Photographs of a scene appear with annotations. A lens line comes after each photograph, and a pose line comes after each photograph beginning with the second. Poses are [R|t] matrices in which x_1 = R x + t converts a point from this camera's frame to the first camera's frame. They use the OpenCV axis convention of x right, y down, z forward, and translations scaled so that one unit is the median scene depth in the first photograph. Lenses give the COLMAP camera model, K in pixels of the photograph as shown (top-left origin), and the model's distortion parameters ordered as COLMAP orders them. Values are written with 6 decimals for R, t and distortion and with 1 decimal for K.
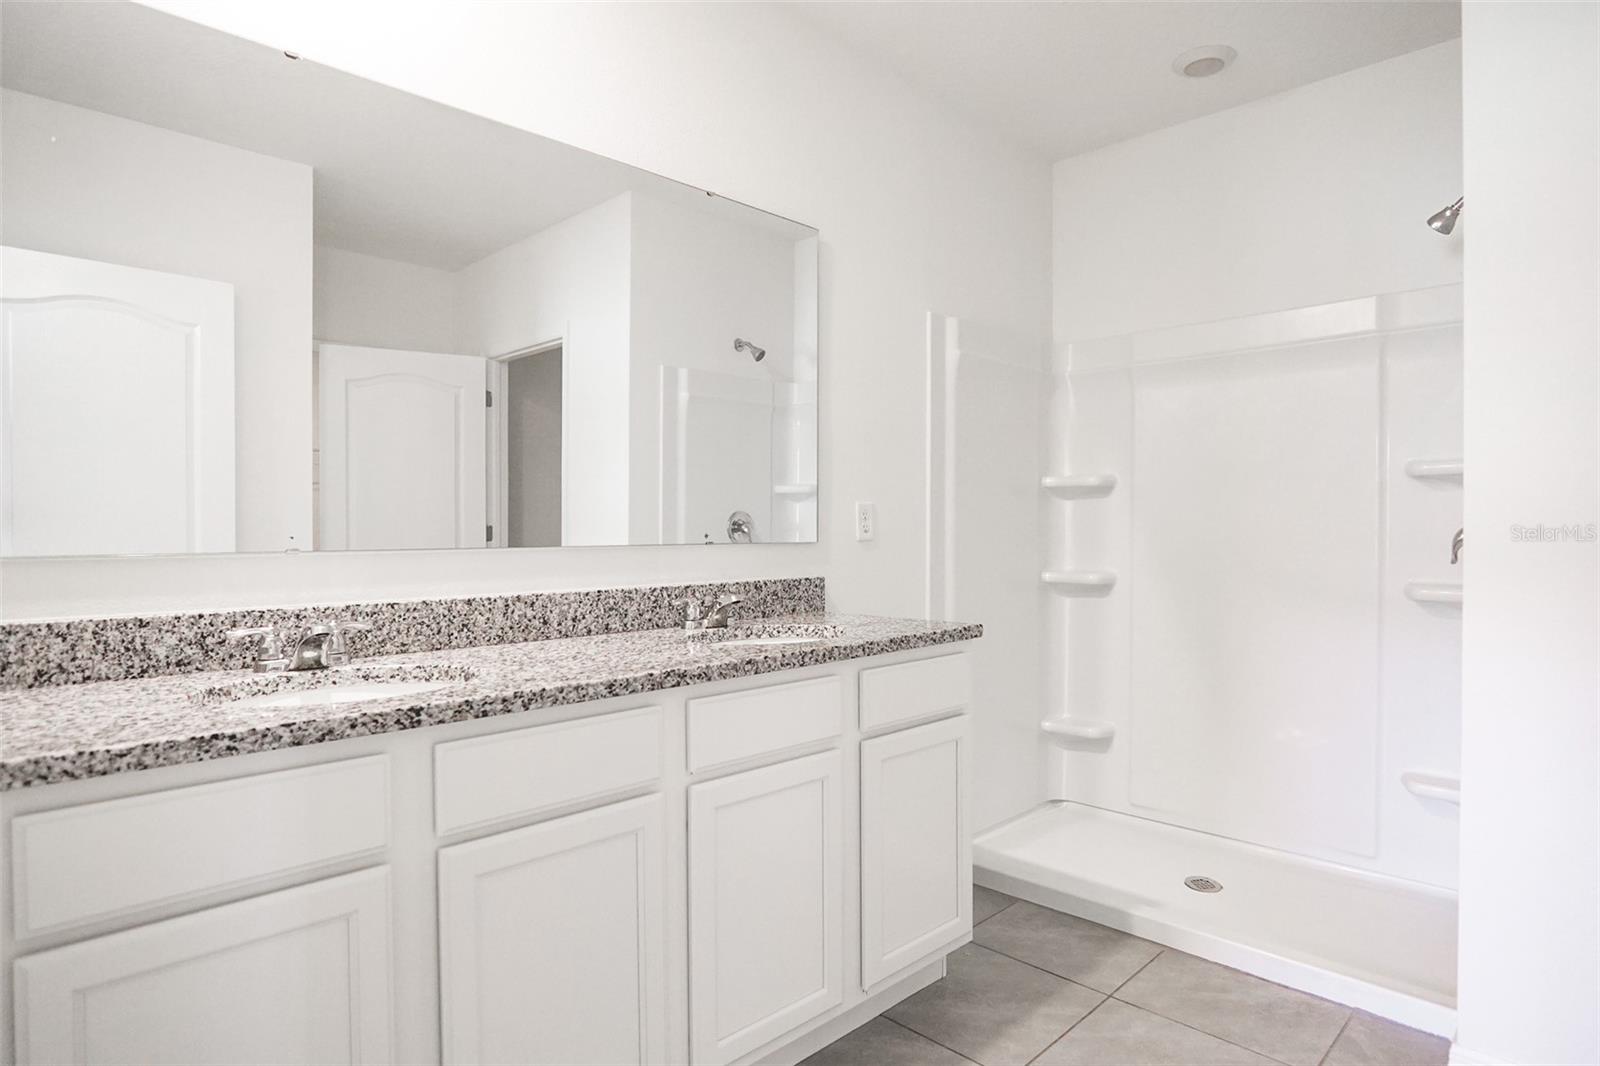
lens RADIAL K [[875.8, 0, 807.8], [0, 875.8, 540.8], [0, 0, 1]] dist [-0.028618, 0.002713]
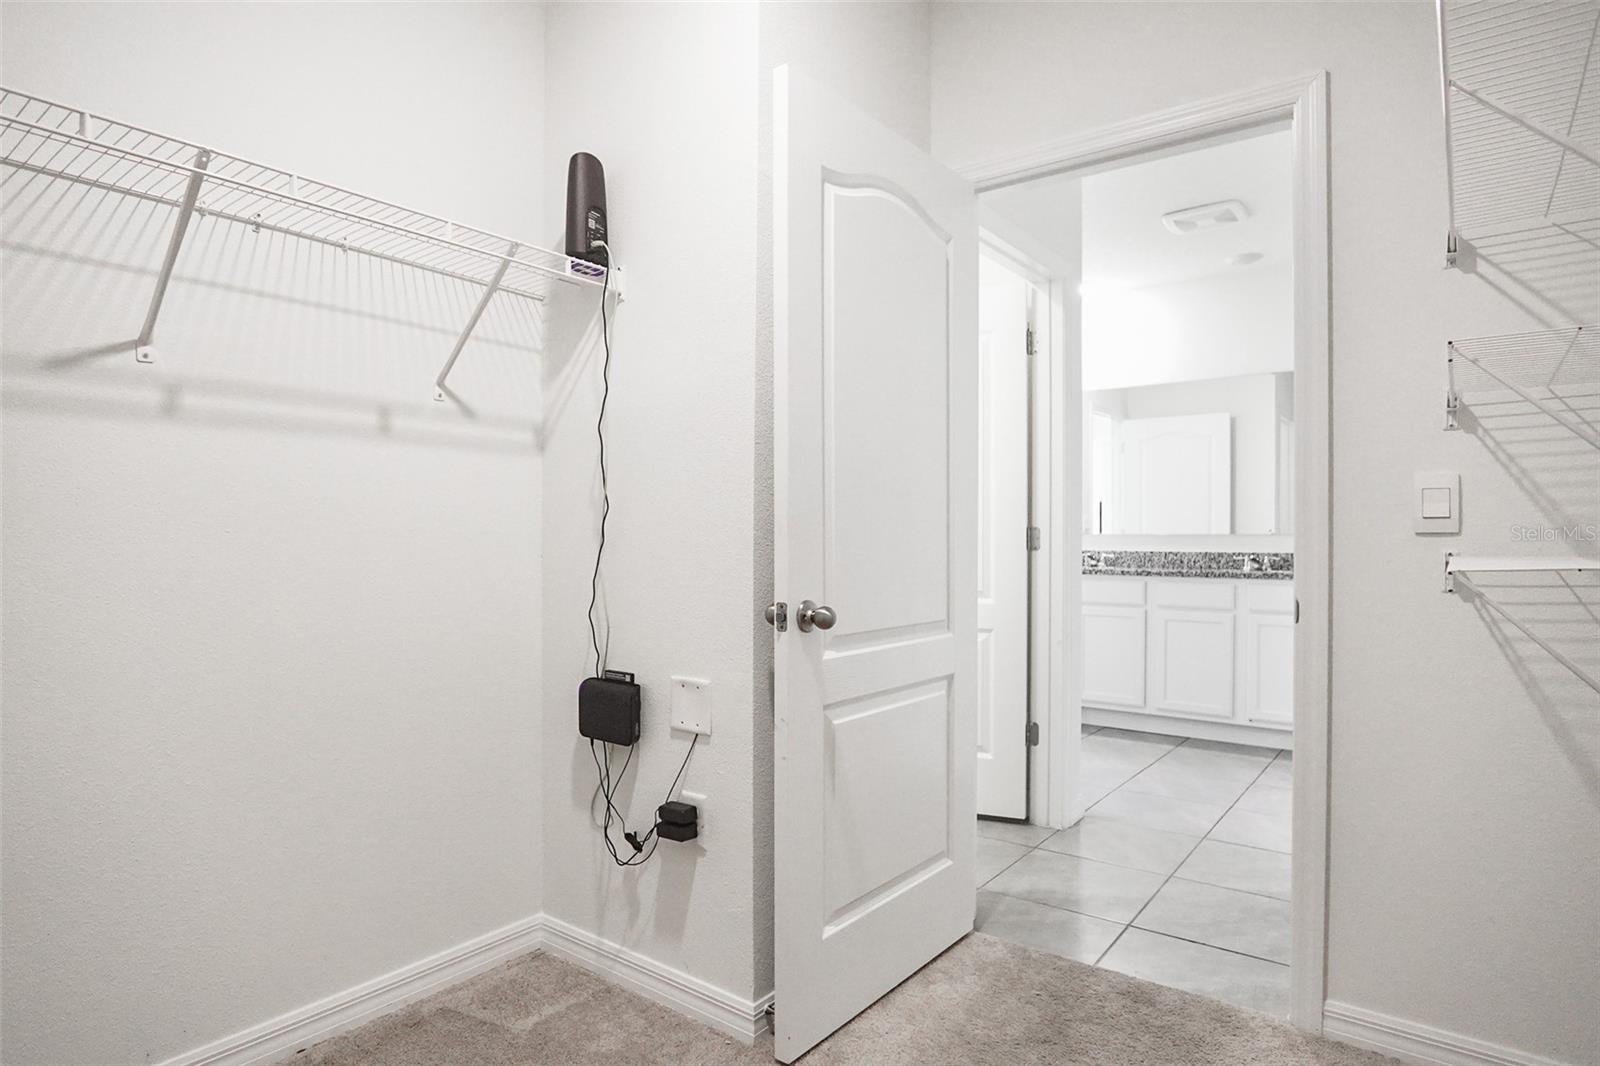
lens RADIAL K [[875.8, 0, 807.8], [0, 875.8, 540.8], [0, 0, 1]] dist [-0.028618, 0.002713]
pose [[0.140463, 0.002580, -0.990083, 2.187103], [-0.018017, 0.999838, 0.000049, 0.047944], [0.989922, 0.017831, 0.140486, -0.516240]]
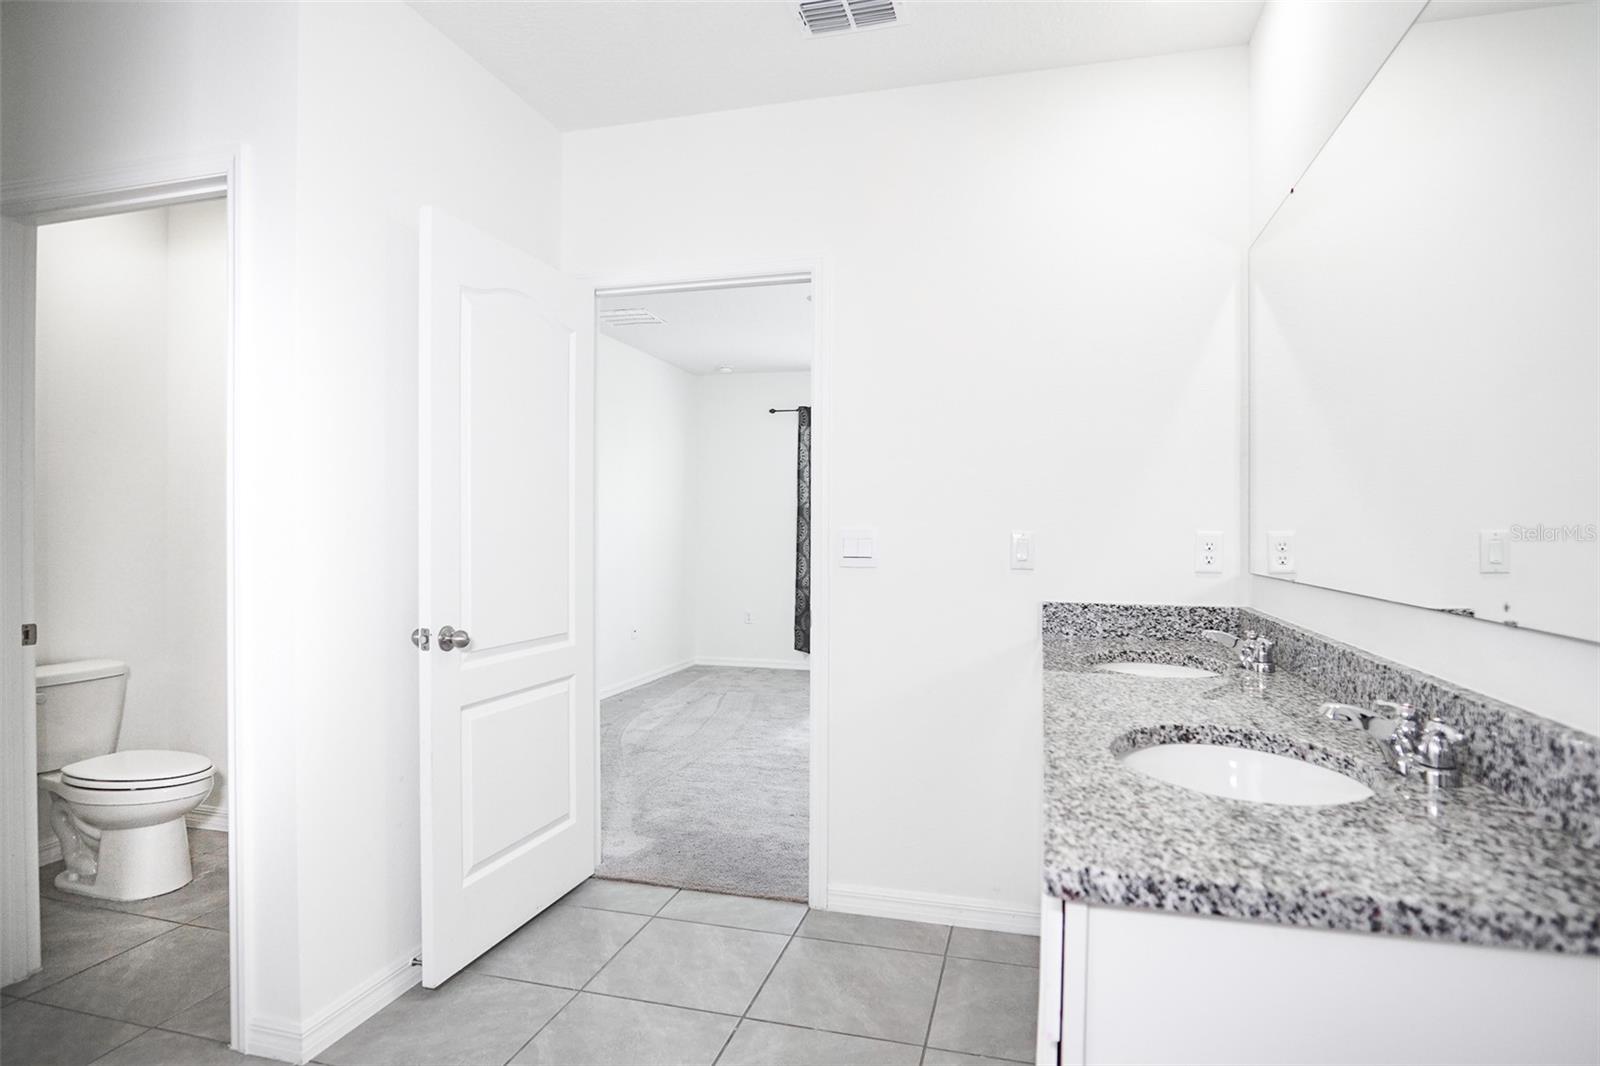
lens RADIAL K [[875.8, 0, 807.8], [0, 875.8, 540.8], [0, 0, 1]] dist [-0.028618, 0.002713]
pose [[-0.869974, 0.002805, -0.493090, 0.533806], [-0.011851, 0.999576, 0.026596, -0.059330], [0.492956, 0.028981, -0.869572, 1.437861]]
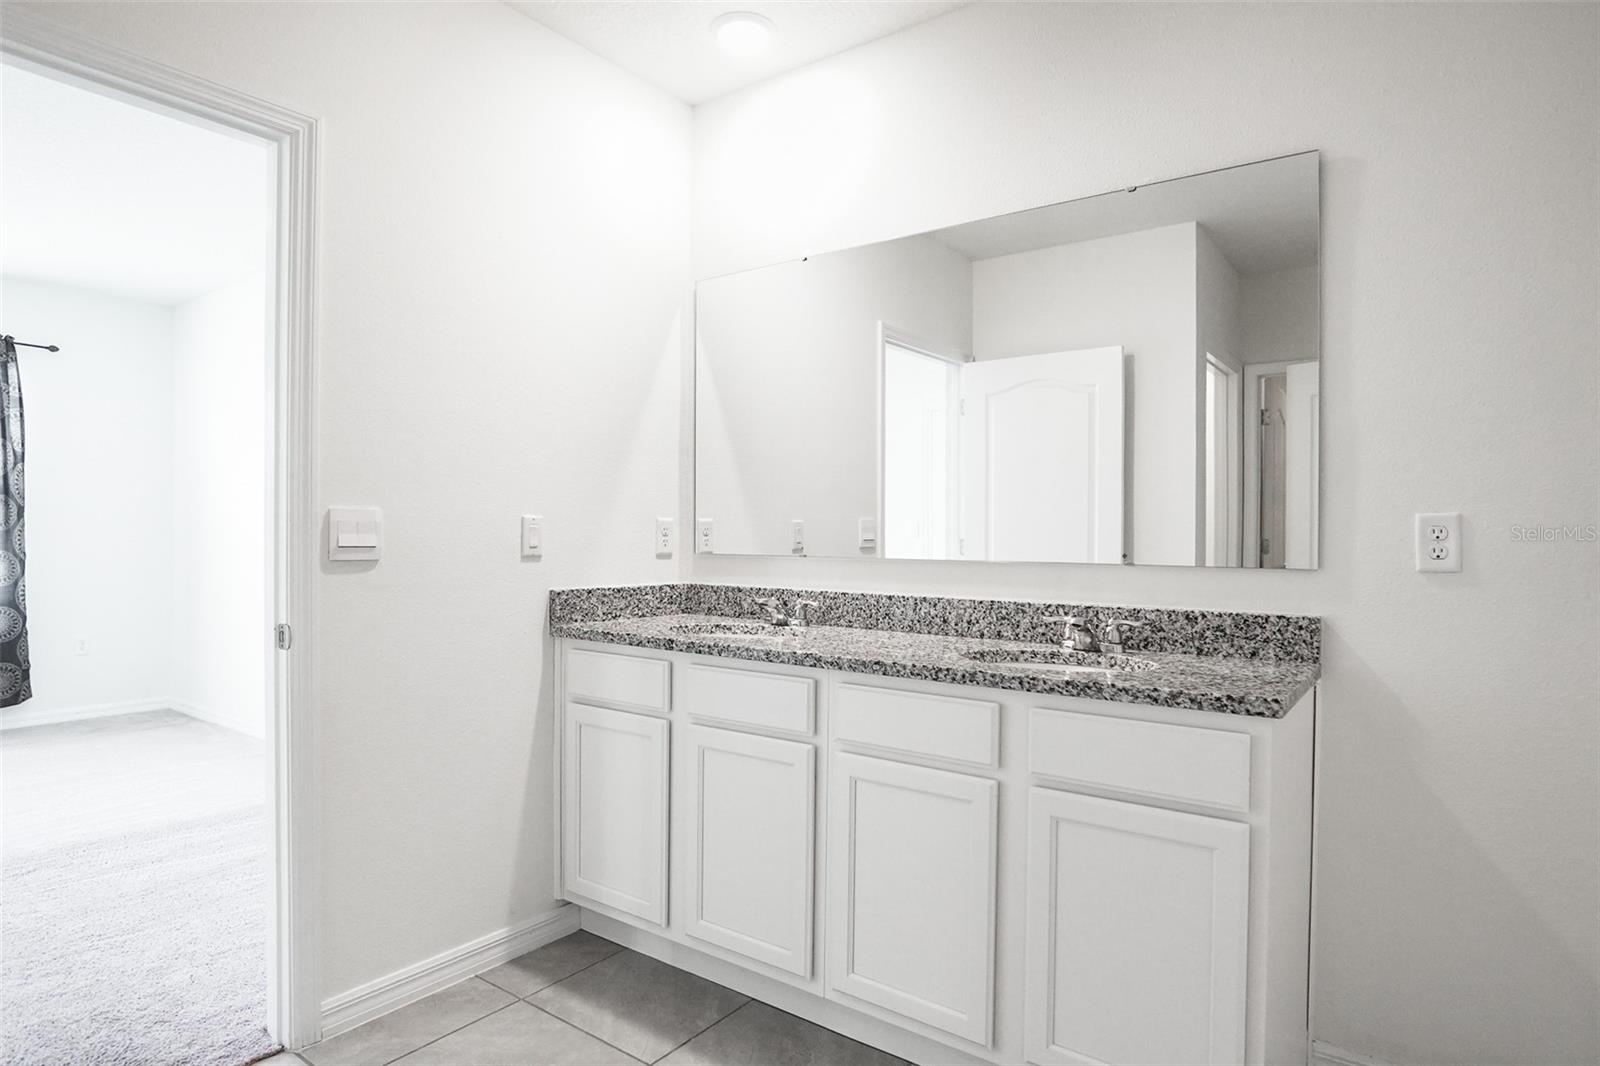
lens RADIAL K [[875.8, 0, 807.8], [0, 875.8, 540.8], [0, 0, 1]] dist [-0.028618, 0.002713]
pose [[0.157885, 0.008700, -0.987419, 0.885765], [-0.024173, 0.999696, 0.004943, -0.021497], [0.987162, 0.023088, 0.158047, 0.608795]]
